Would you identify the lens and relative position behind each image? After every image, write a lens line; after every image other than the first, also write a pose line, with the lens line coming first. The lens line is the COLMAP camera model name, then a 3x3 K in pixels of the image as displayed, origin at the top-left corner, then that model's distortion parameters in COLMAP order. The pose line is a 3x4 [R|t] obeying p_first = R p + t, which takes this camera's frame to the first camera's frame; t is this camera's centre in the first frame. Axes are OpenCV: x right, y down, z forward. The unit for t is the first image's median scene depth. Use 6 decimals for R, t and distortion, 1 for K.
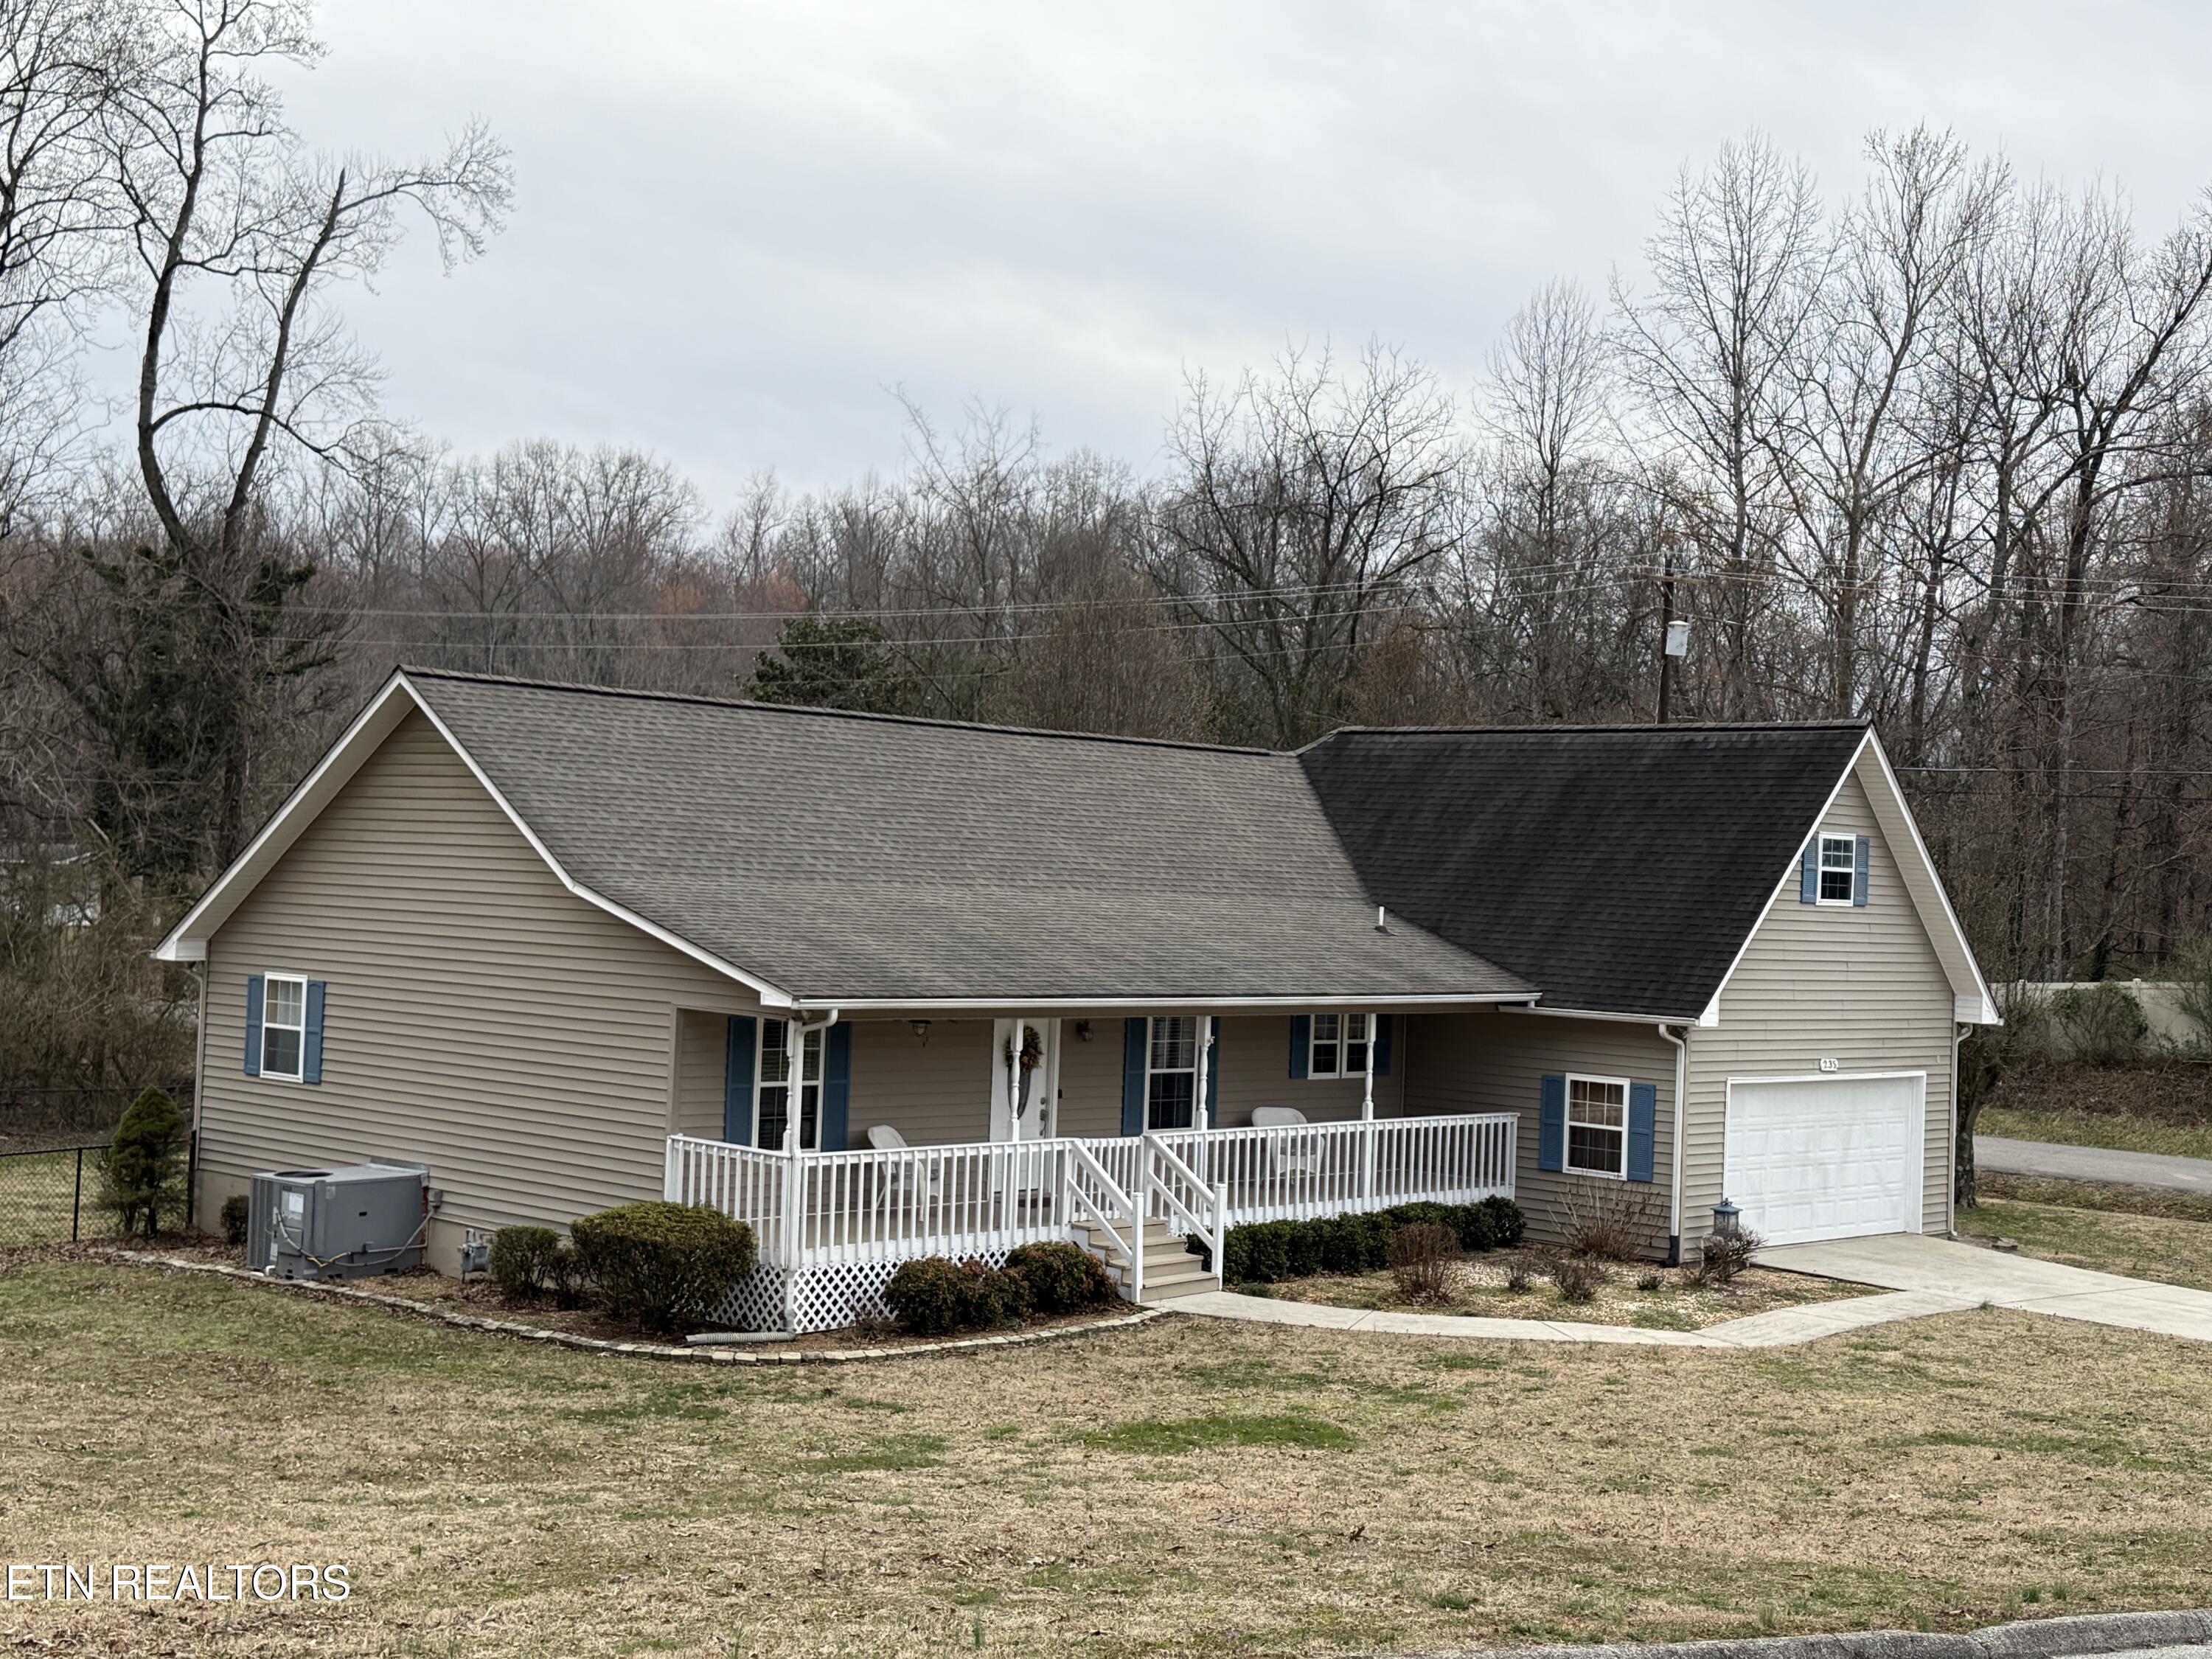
lens RADIAL K [[2760.0, 0, 1106.0], [0, 2760.0, 829.5], [0, 0, 1]] dist [0.176356, -0.398883]
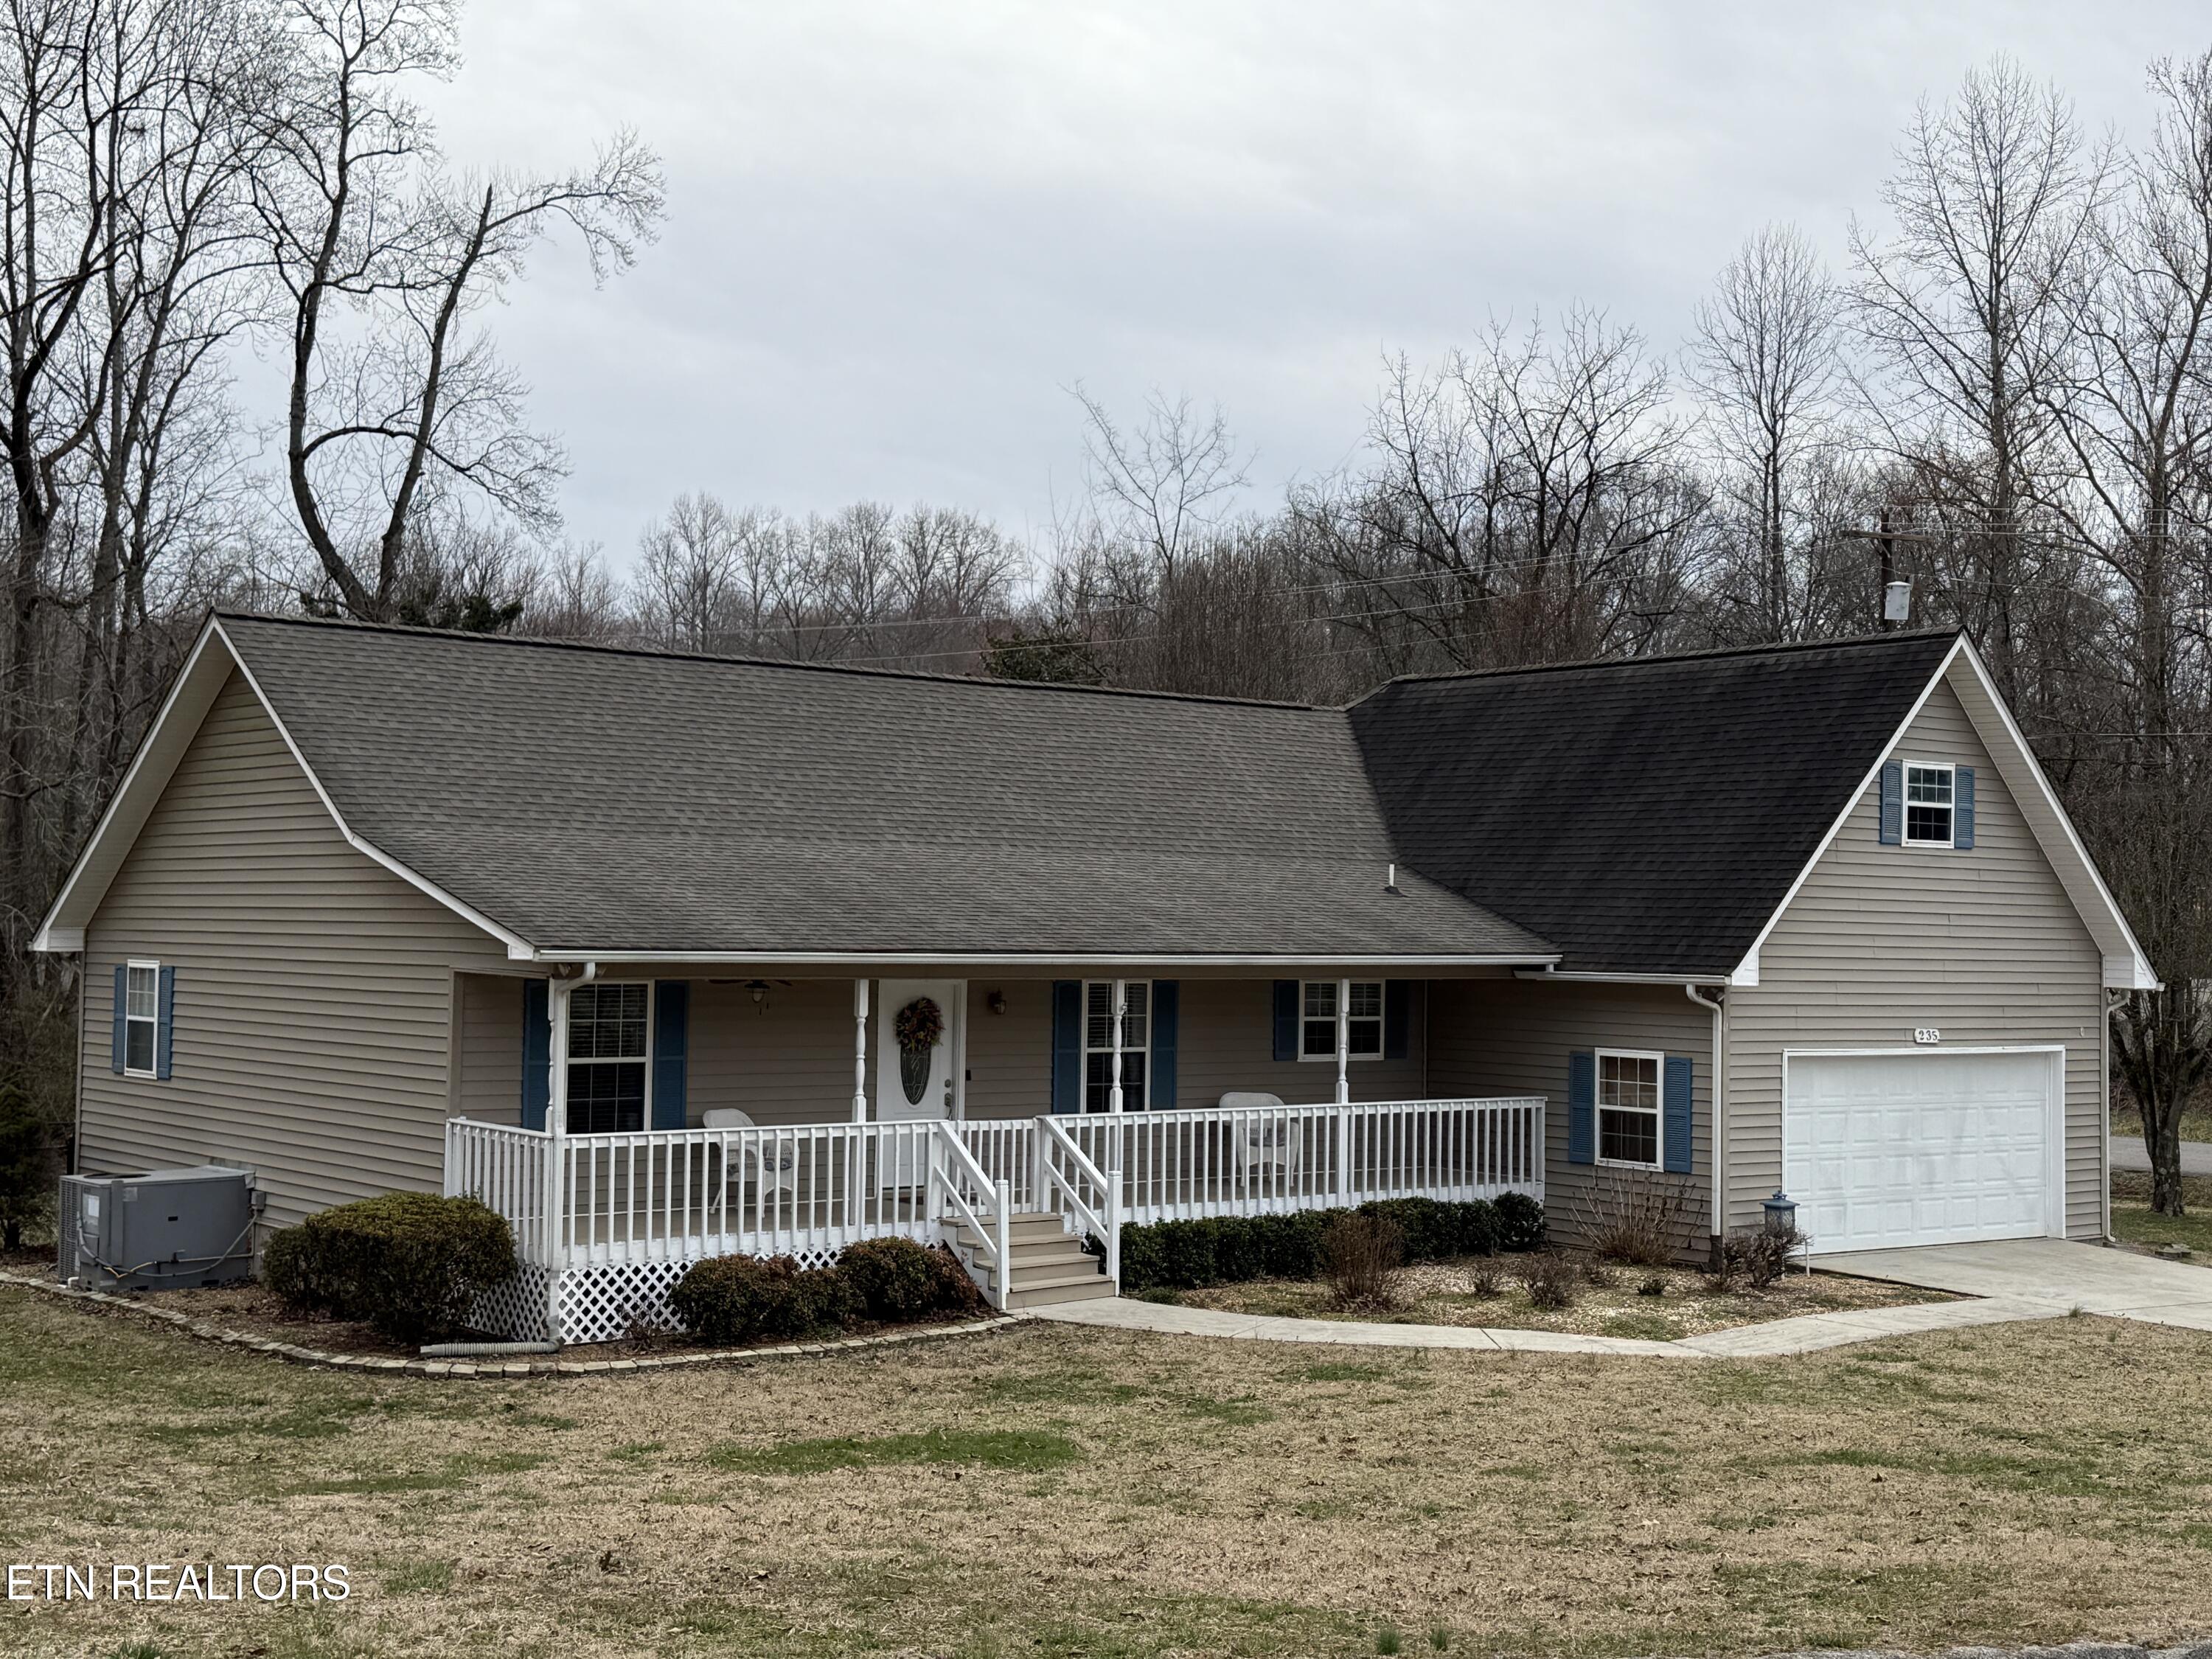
lens RADIAL K [[2760.0, 0, 1106.0], [0, 2760.0, 829.5], [0, 0, 1]] dist [0.176356, -0.398883]
pose [[0.990233, -0.028993, -0.136375, 0.137587], [0.025955, 0.999375, -0.024004, 0.037748], [0.136985, 0.020230, 0.990366, 0.133779]]
